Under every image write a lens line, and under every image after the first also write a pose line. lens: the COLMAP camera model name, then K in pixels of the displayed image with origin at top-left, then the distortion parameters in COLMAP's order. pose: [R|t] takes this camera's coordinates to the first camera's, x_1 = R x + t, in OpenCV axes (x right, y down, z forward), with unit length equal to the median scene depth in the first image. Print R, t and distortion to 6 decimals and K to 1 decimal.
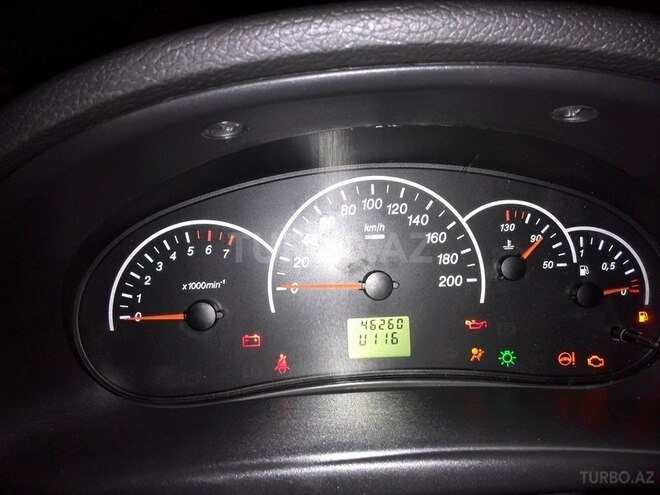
lens RADIAL K [[537.7, 0, 331.2], [0, 537.7, 253.2], [0, 0, 1]] dist [0.055689, -0.094224]
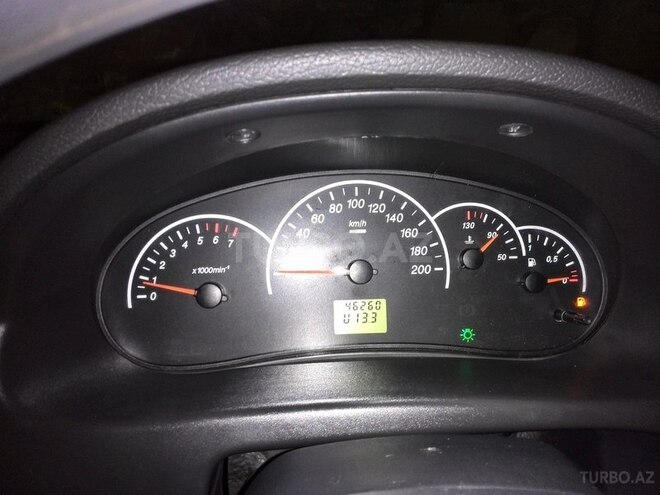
lens RADIAL K [[537.7, 0, 325.9], [0, 537.7, 249.0], [0, 0, 1]] dist [0.055689, -0.094224]
pose [[0.999251, 0.017352, 0.034590, -0.029946], [-0.015889, 0.998986, -0.042133, 0.060797], [-0.035286, 0.041552, 0.998513, -0.180527]]
